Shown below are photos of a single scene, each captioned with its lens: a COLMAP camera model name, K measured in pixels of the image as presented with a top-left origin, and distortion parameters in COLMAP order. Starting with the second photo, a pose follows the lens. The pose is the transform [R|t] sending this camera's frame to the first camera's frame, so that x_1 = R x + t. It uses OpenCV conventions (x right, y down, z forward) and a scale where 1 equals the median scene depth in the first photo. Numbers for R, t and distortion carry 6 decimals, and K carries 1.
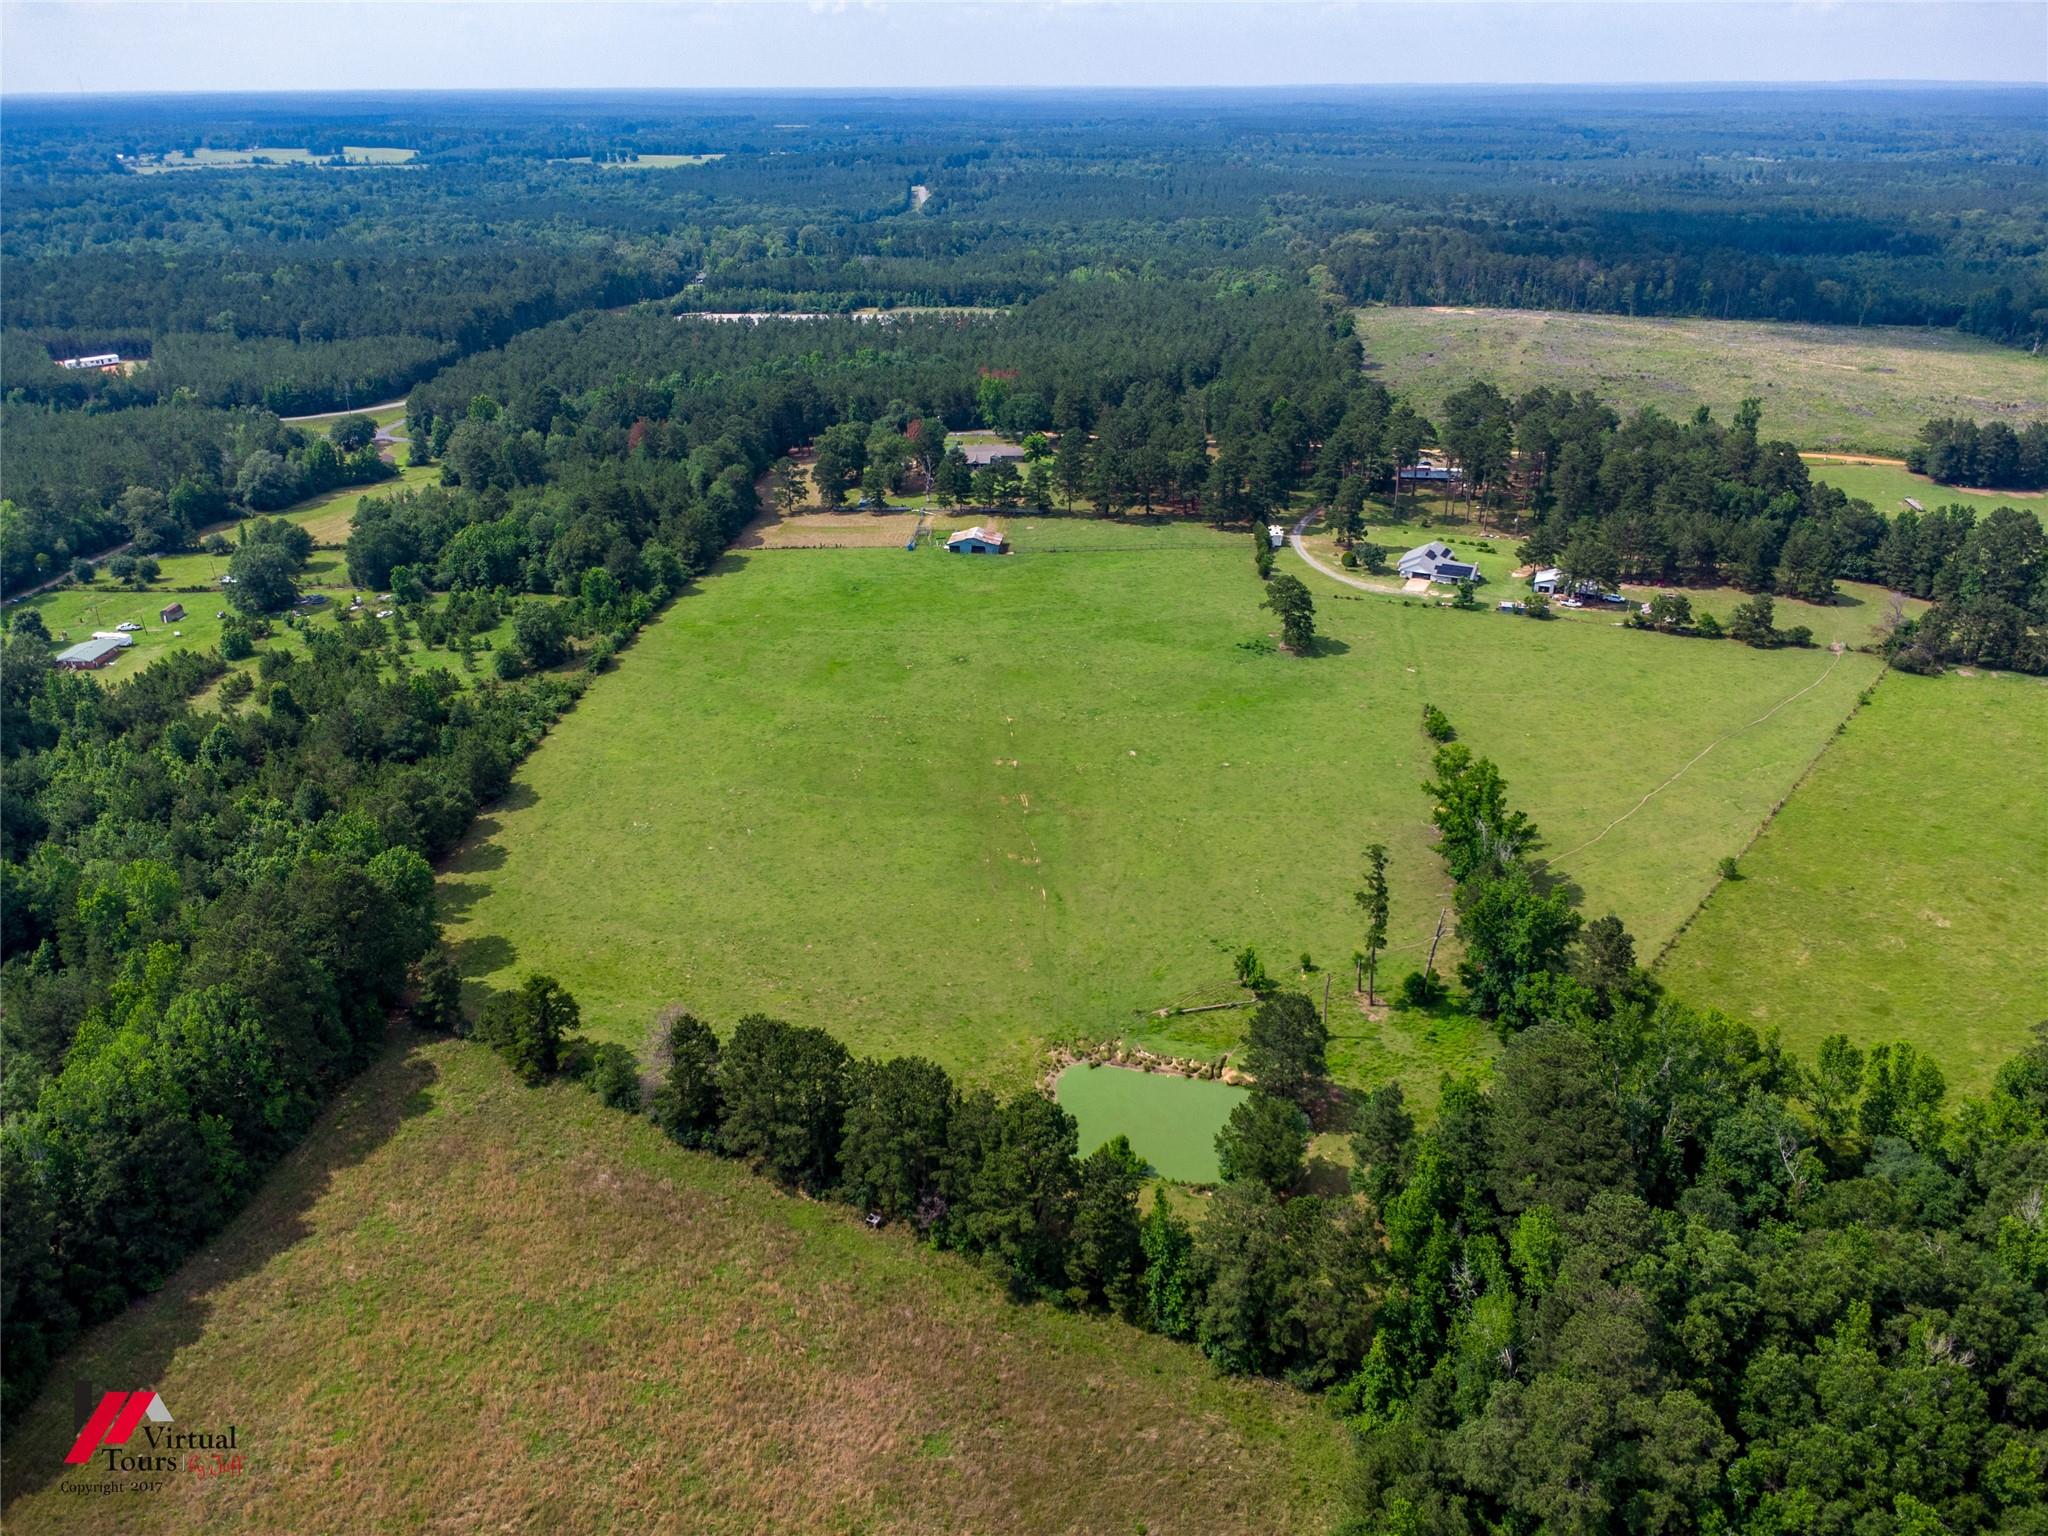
lens RADIAL K [[1493.5, 0, 1024.0], [0, 1493.5, 768.0], [0, 0, 1]] dist [0.009299, -0.009726]
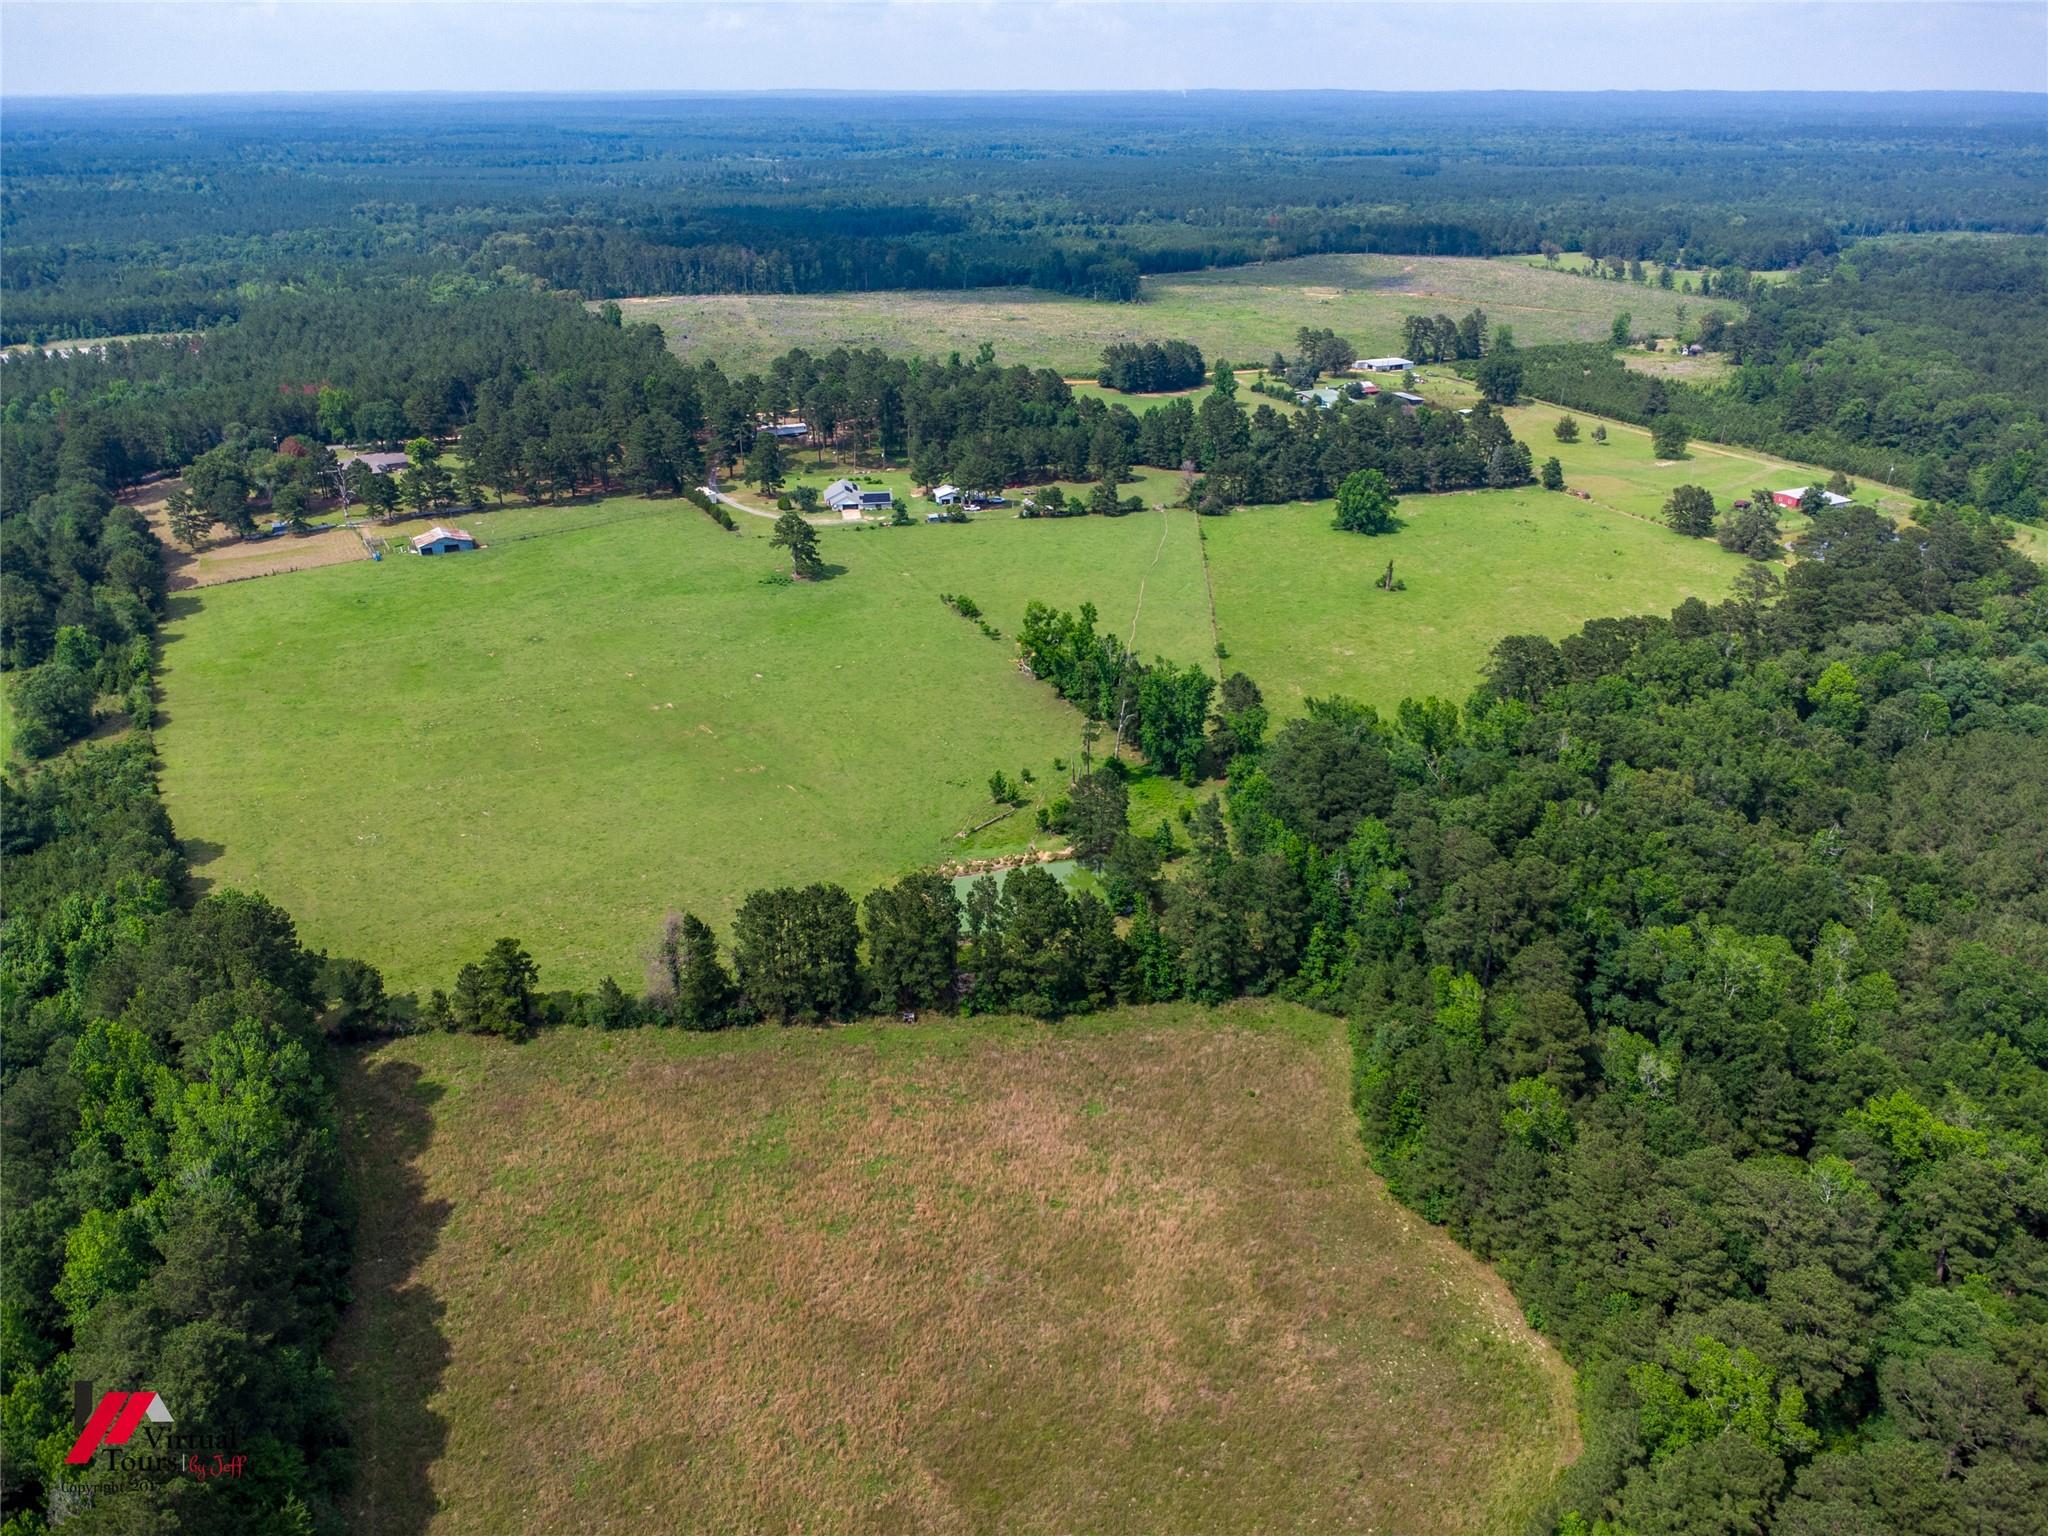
lens RADIAL K [[1465.1, 0, 1024.0], [0, 1465.1, 768.0], [0, 0, 1]] dist [0.002244, 0.001126]
pose [[0.811577, -0.241752, 0.531882, -0.282561], [0.240038, 0.967962, 0.073697, 0.018166], [-0.532658, 0.067861, 0.843605, -0.034181]]
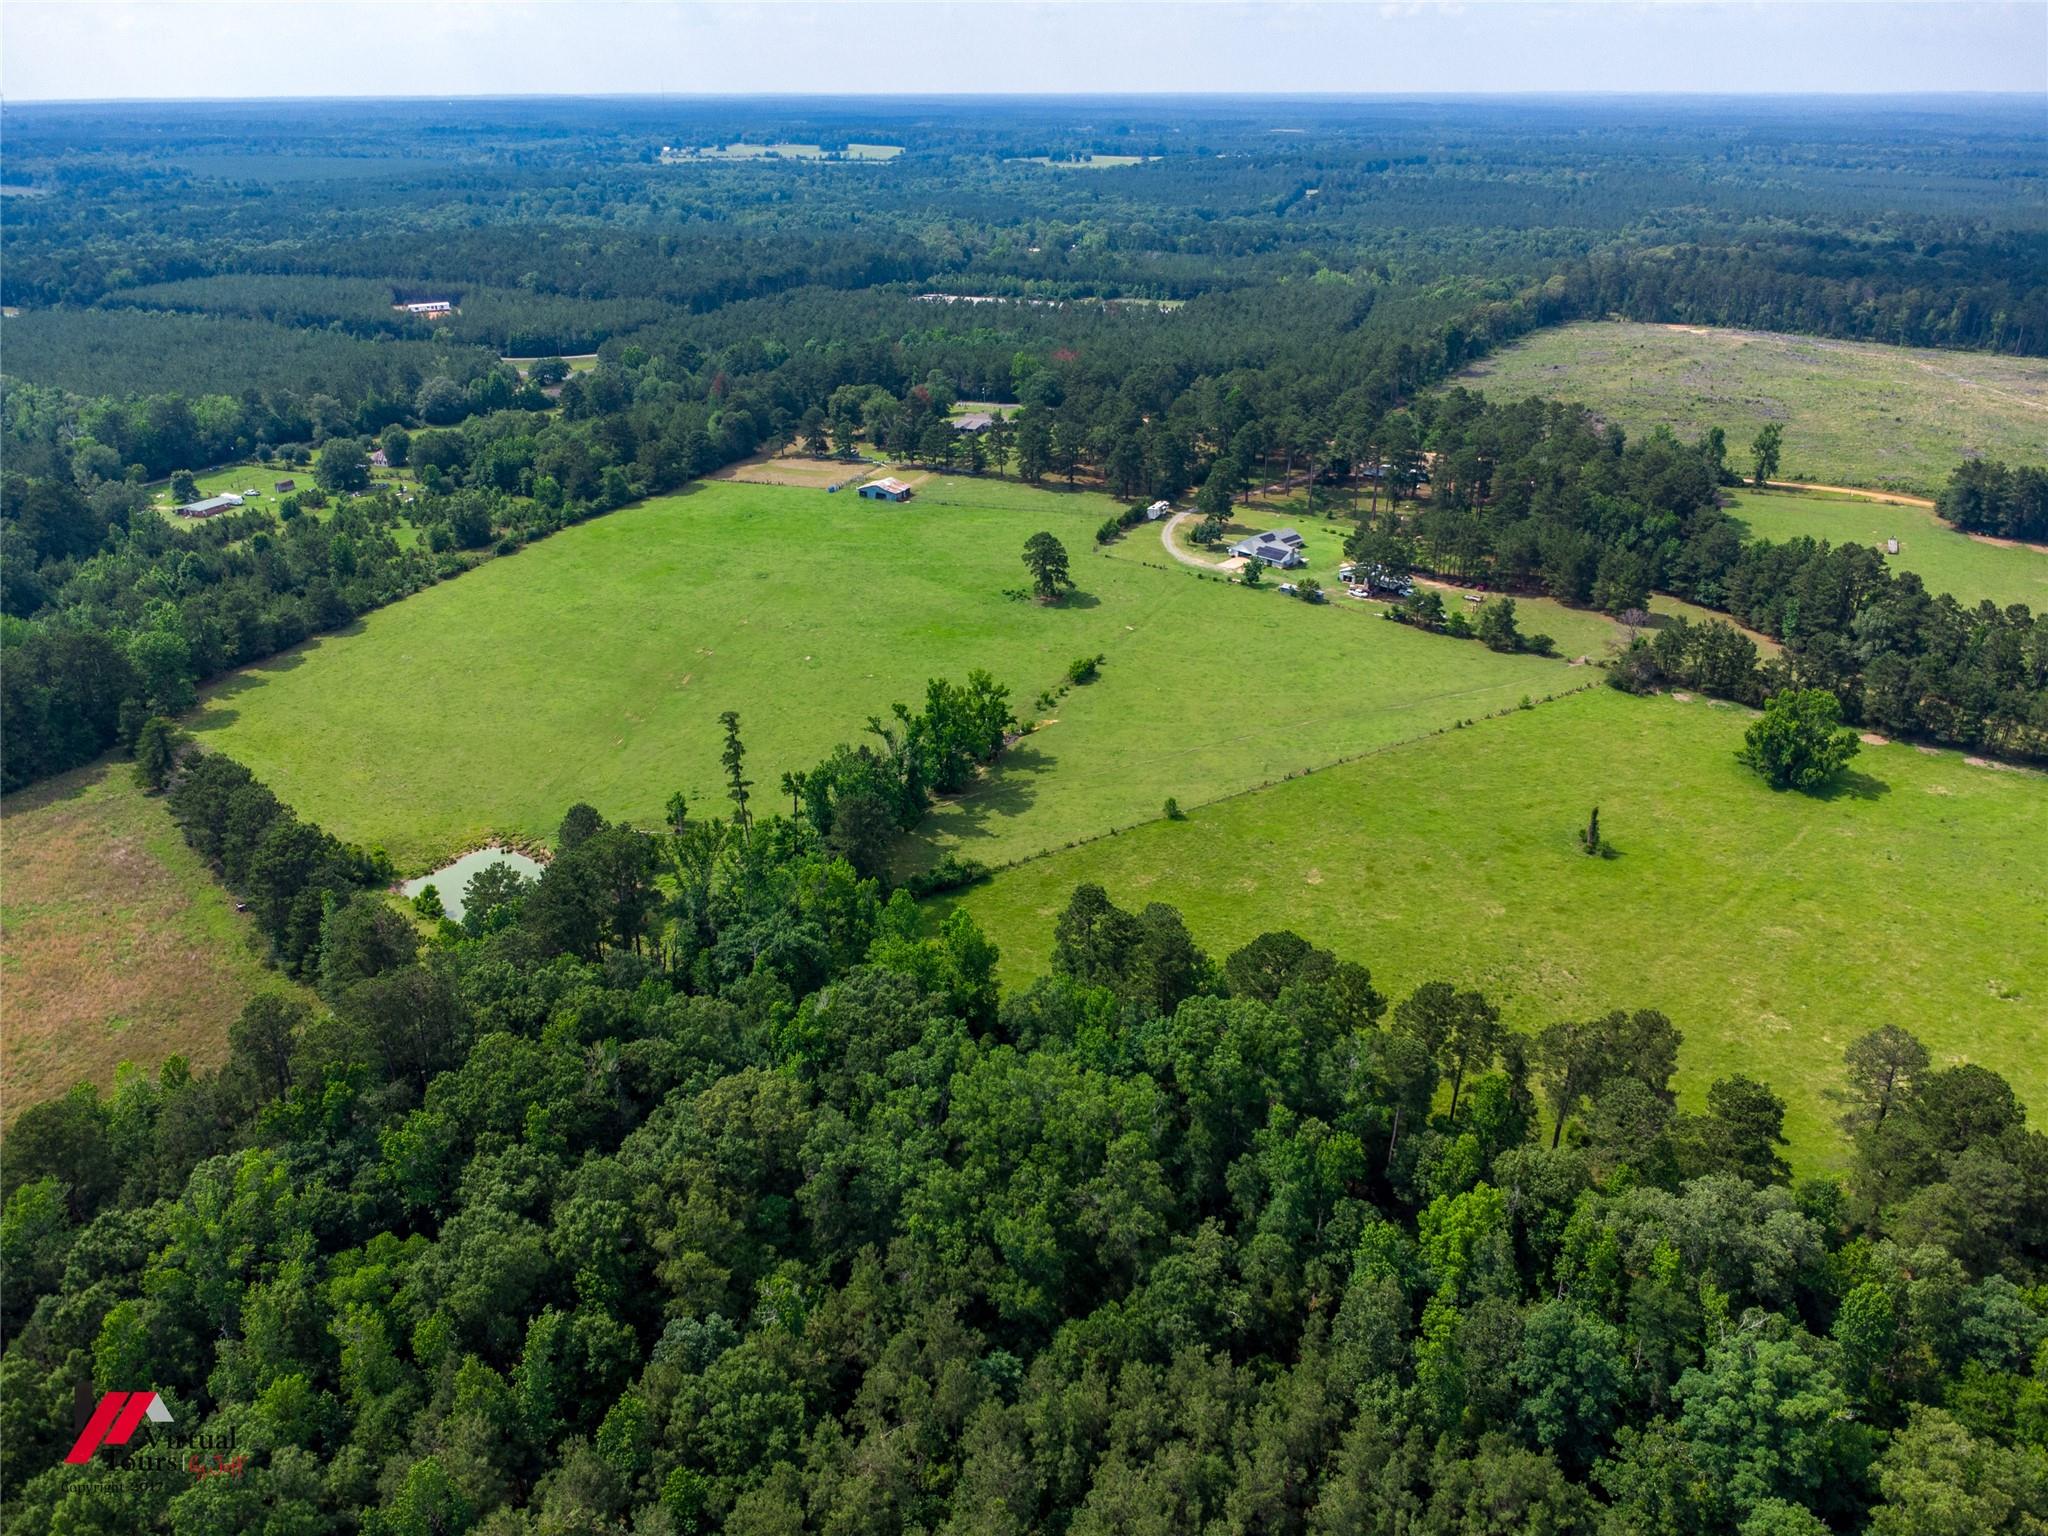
lens RADIAL K [[1493.5, 0, 1024.0], [0, 1493.5, 768.0], [0, 0, 1]] dist [0.009299, -0.009726]
pose [[0.940751, 0.143255, -0.307352, 0.455256], [-0.144091, 0.989360, 0.020099, 0.020386], [0.306961, 0.025378, 0.951384, -0.044112]]
